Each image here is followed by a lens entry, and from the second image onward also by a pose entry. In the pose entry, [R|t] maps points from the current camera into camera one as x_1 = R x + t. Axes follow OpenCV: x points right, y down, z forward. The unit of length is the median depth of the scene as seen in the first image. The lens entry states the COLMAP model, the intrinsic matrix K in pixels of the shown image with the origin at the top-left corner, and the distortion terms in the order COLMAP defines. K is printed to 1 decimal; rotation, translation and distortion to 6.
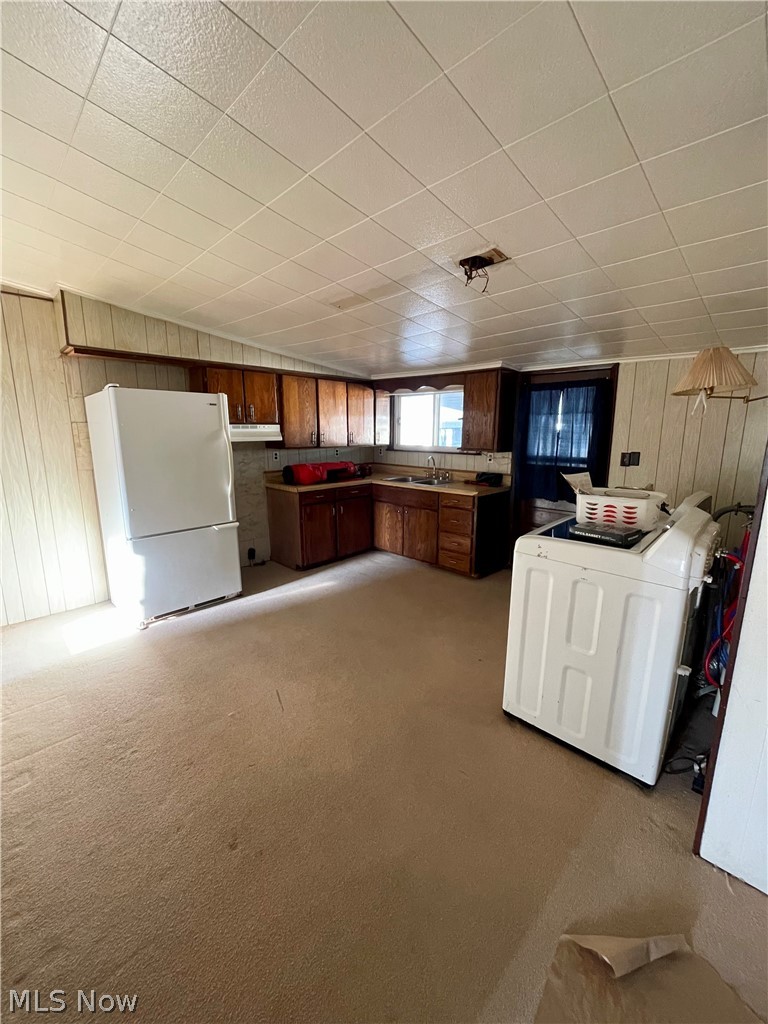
lens RADIAL K [[409.5, 0, 383.6], [0, 409.5, 507.8], [0, 0, 1]] dist [-0.005211, 0.000154]
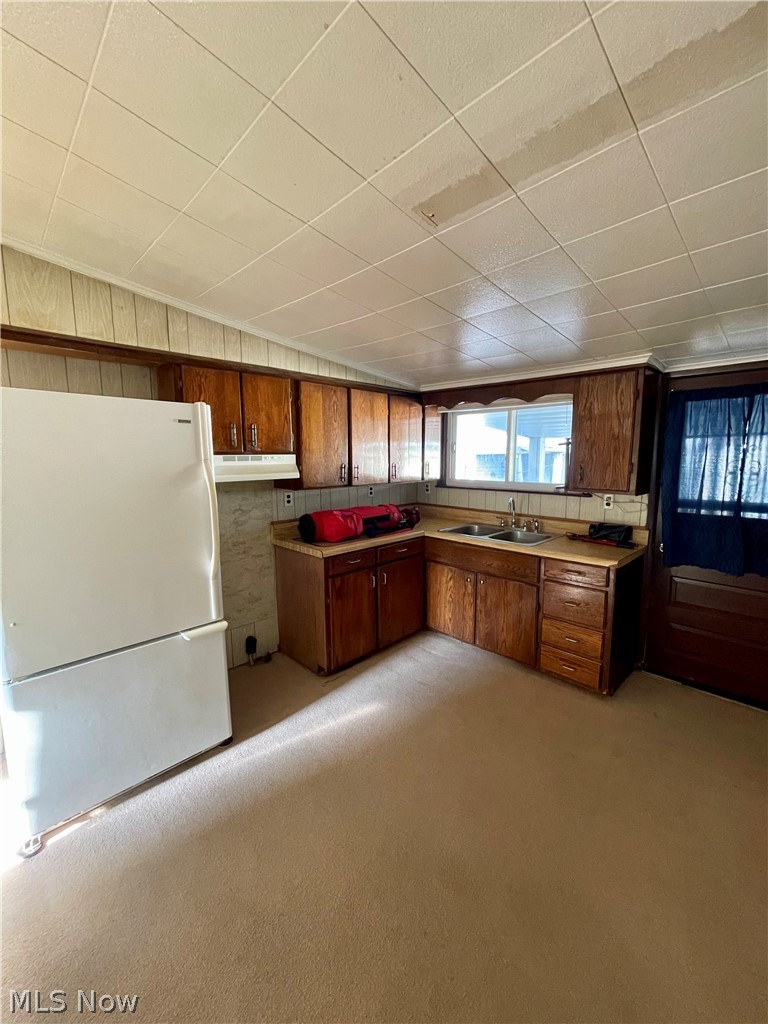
lens RADIAL K [[409.5, 0, 383.6], [0, 409.5, 507.8], [0, 0, 1]] dist [-0.005211, 0.000154]
pose [[0.999908, -0.004585, -0.012787, -0.098198], [0.003774, 0.998022, -0.062756, -0.070726], [0.013049, 0.062702, 0.997947, 0.328073]]
